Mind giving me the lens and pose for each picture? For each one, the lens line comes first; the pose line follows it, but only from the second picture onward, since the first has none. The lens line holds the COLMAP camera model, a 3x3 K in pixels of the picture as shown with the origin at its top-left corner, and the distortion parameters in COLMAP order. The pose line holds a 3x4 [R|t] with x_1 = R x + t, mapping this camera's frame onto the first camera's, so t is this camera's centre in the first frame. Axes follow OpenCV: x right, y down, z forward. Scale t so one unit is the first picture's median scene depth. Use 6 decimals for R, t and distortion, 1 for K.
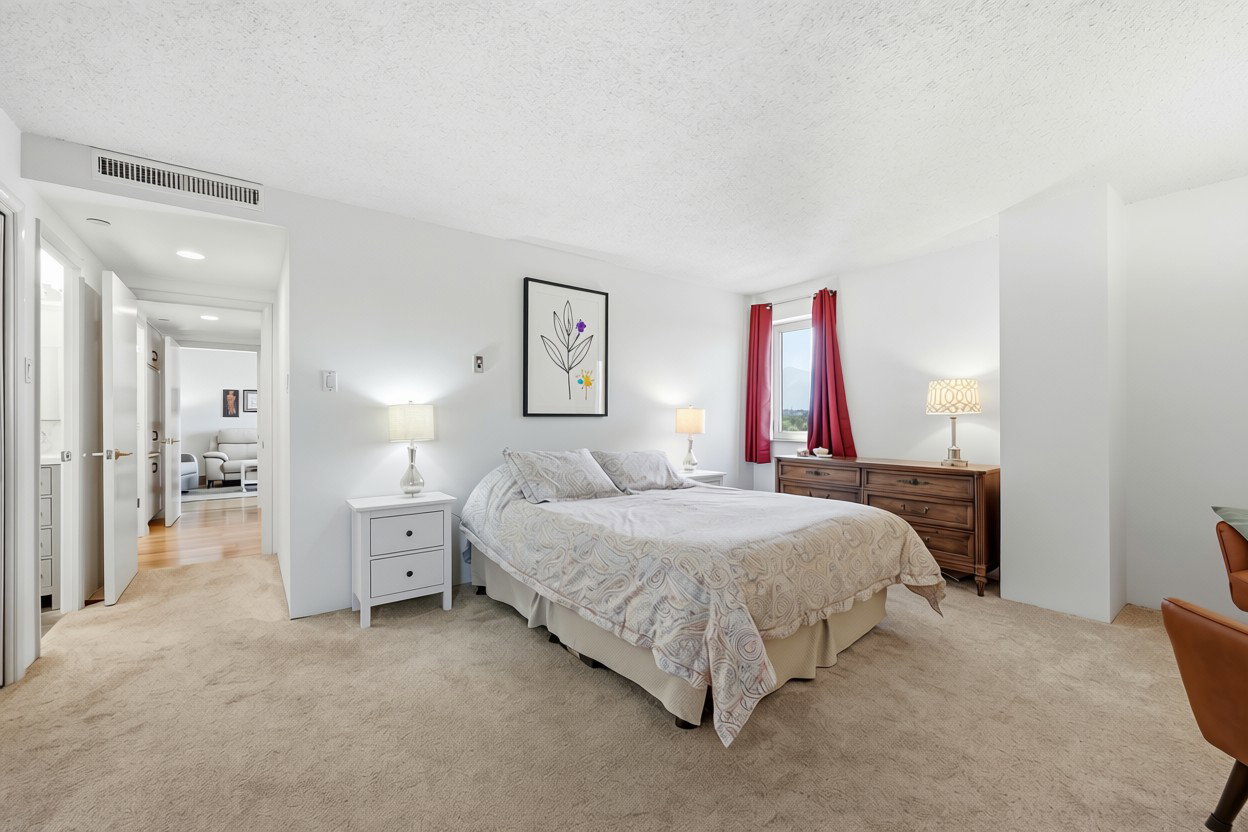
lens RADIAL K [[507.0, 0, 624.0], [0, 507.0, 416.0], [0, 0, 1]] dist [0.000070, -0.000187]
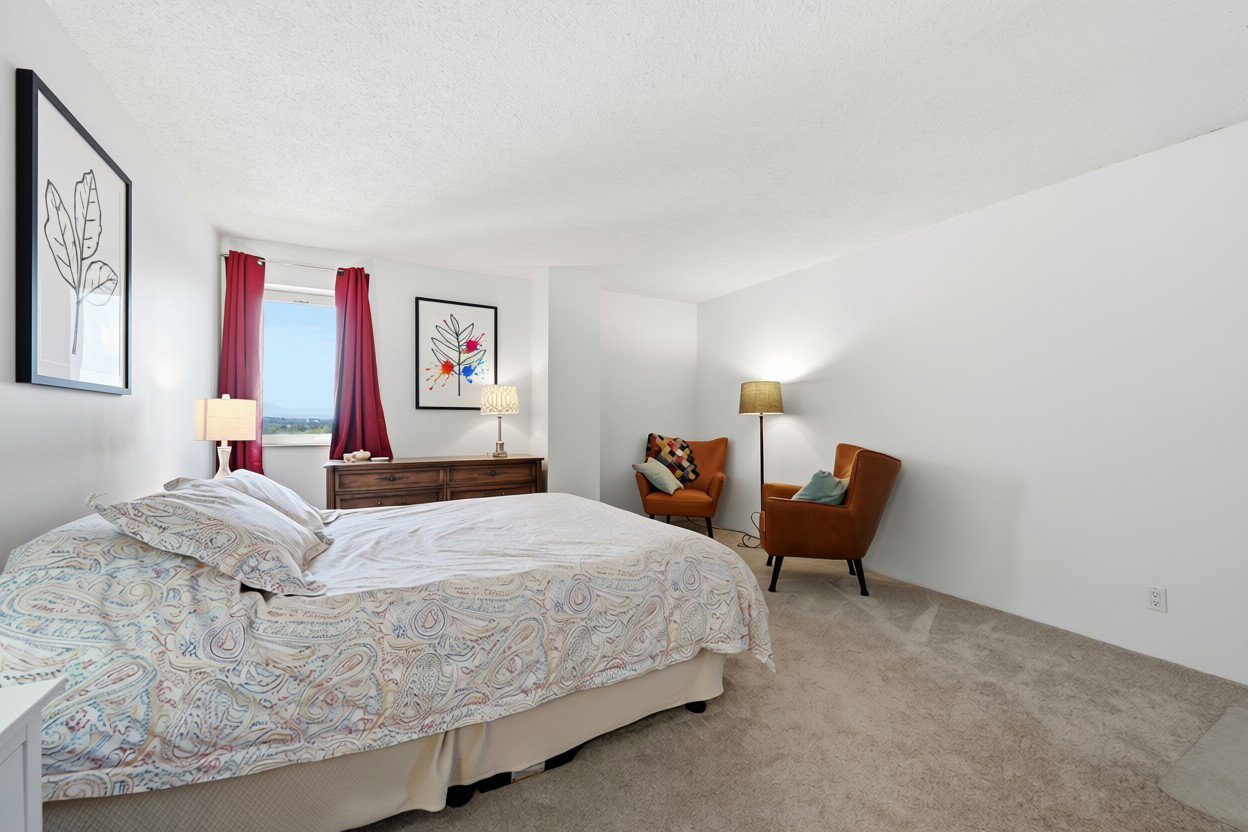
lens RADIAL K [[507.0, 0, 624.0], [0, 507.0, 416.0], [0, 0, 1]] dist [0.000070, -0.000187]
pose [[0.122241, 0.007143, 0.992475, -0.452347], [-0.010212, 0.999930, -0.005939, 0.004202], [-0.992448, -0.009409, 0.122305, 0.489822]]
